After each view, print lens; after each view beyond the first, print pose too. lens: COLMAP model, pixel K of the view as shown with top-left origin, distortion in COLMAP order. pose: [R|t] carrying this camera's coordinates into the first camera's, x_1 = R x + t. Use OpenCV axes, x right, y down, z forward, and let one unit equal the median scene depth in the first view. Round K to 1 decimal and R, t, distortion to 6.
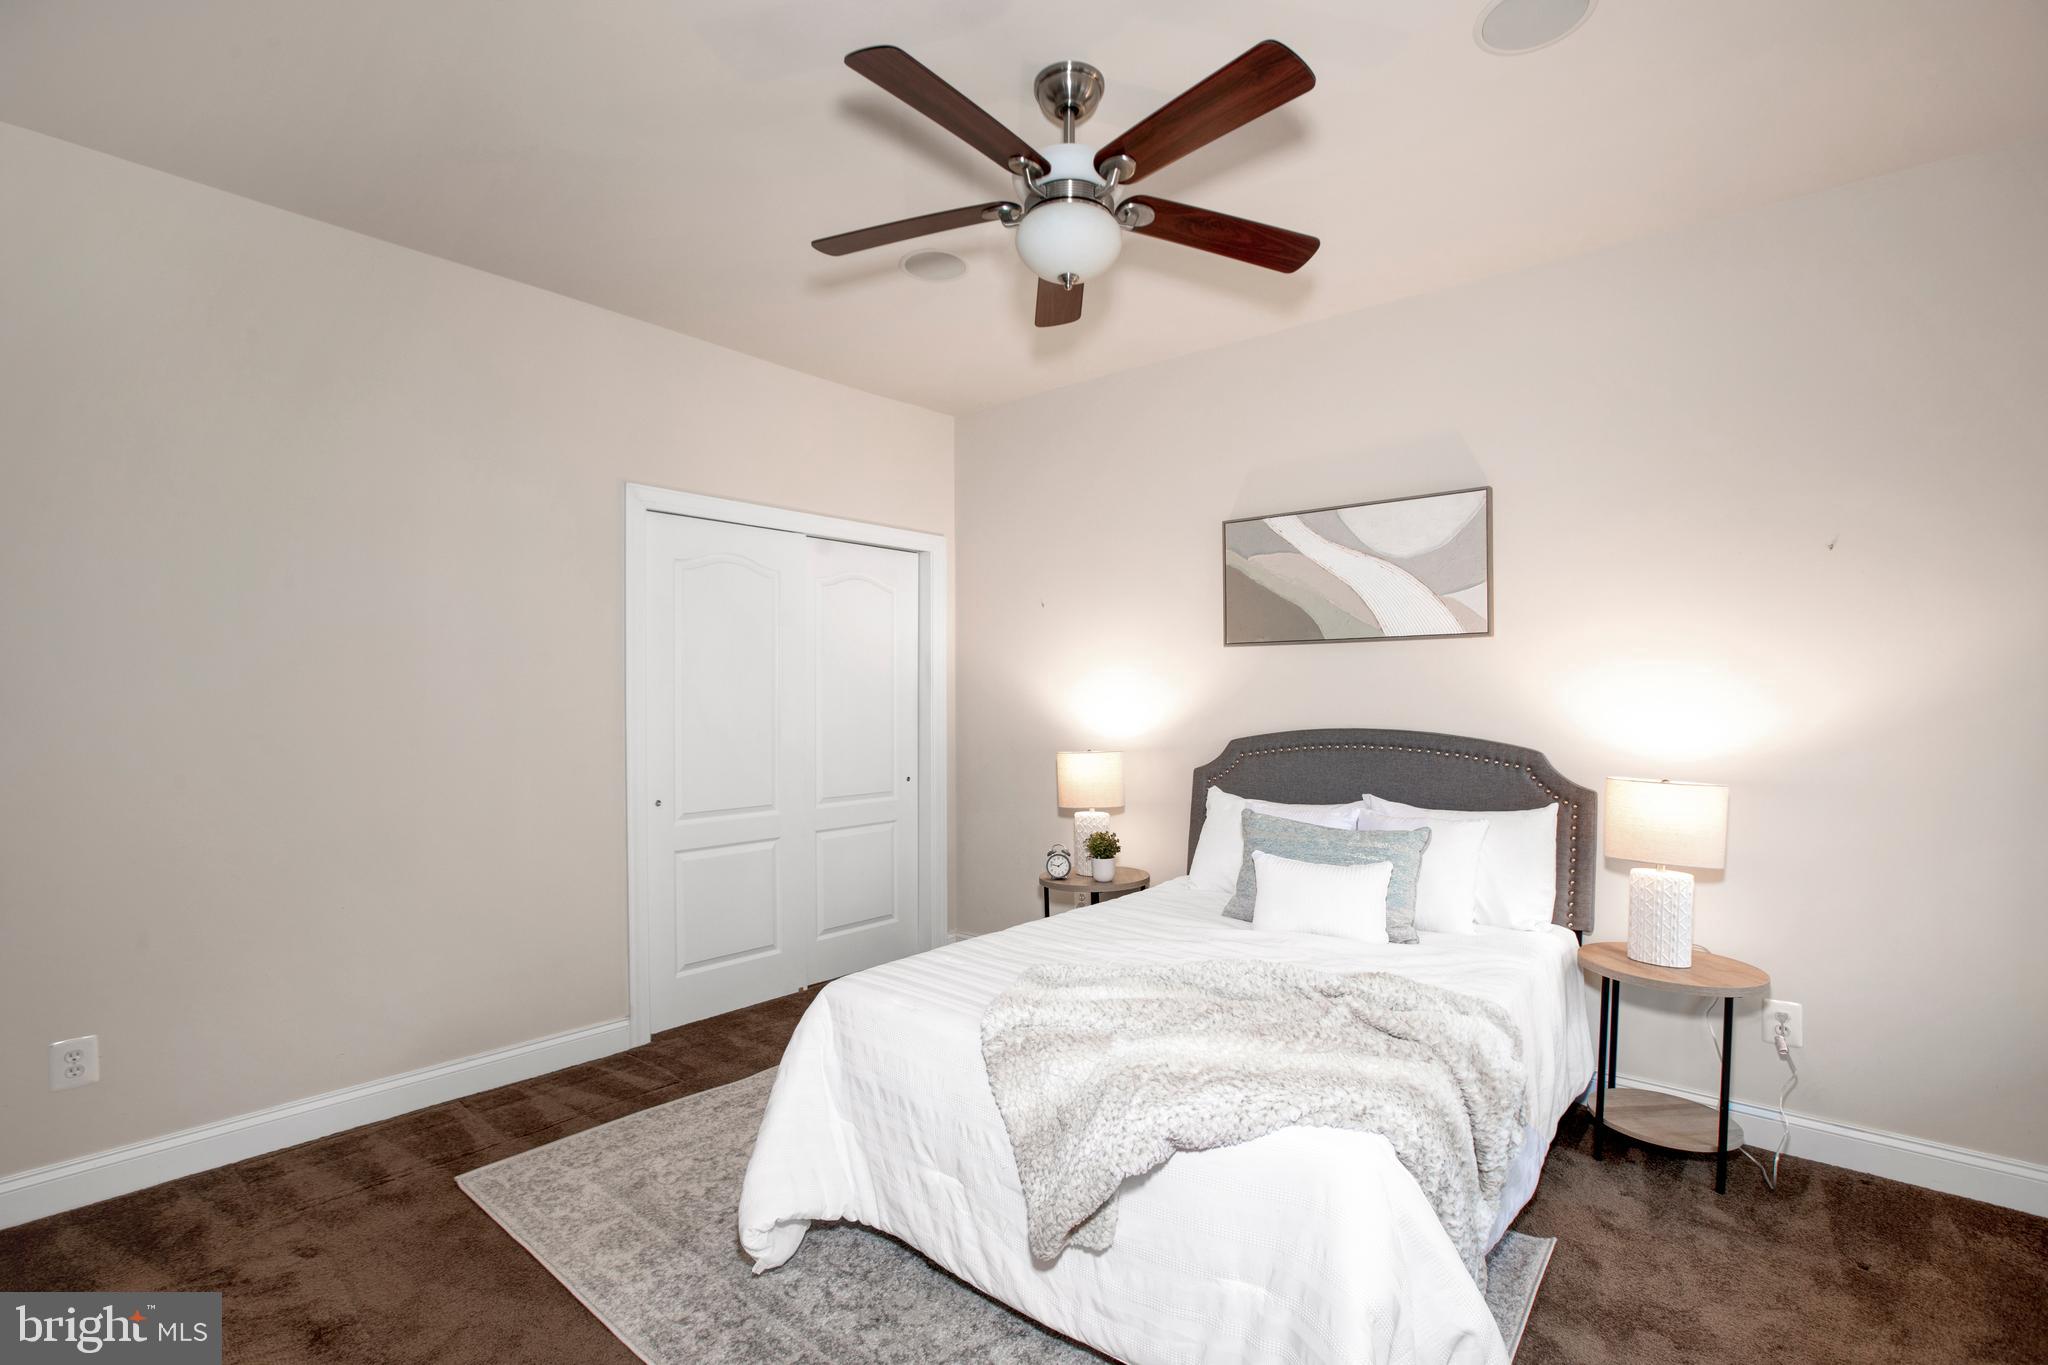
lens RADIAL K [[1007.2, 0, 1005.6], [0, 1007.2, 647.9], [0, 0, 1]] dist [-0.058451, 0.040816]
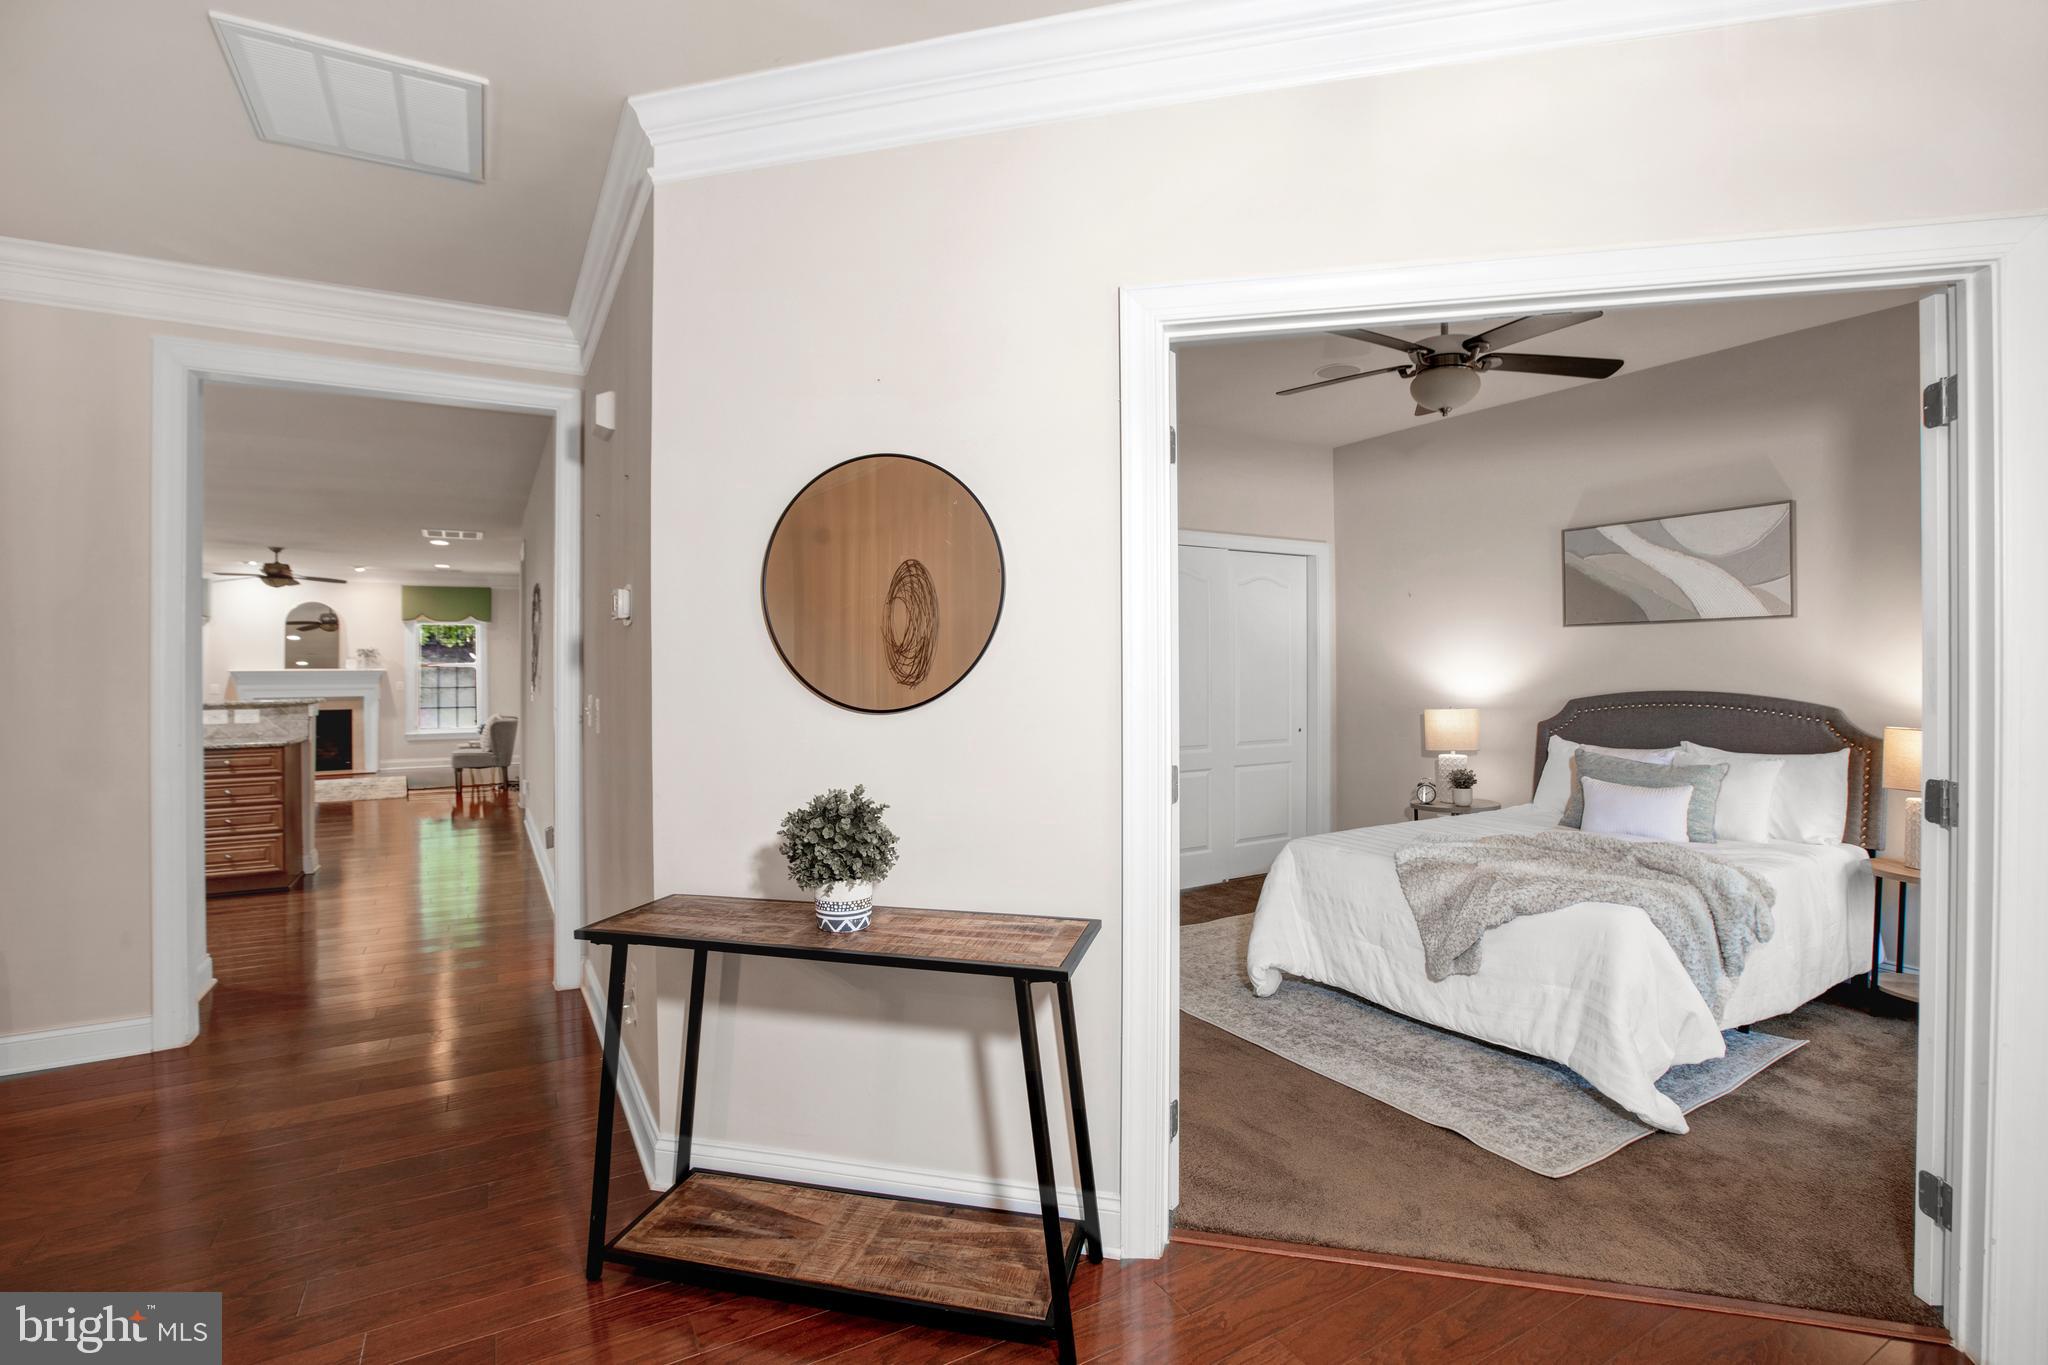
lens RADIAL K [[1007.2, 0, 1005.6], [0, 1007.2, 647.9], [0, 0, 1]] dist [-0.058451, 0.040816]
pose [[0.949556, -0.008165, -0.313491, -0.075994], [0.017548, 0.999478, 0.027121, -0.026214], [0.313106, -0.031254, 0.949204, -0.525391]]
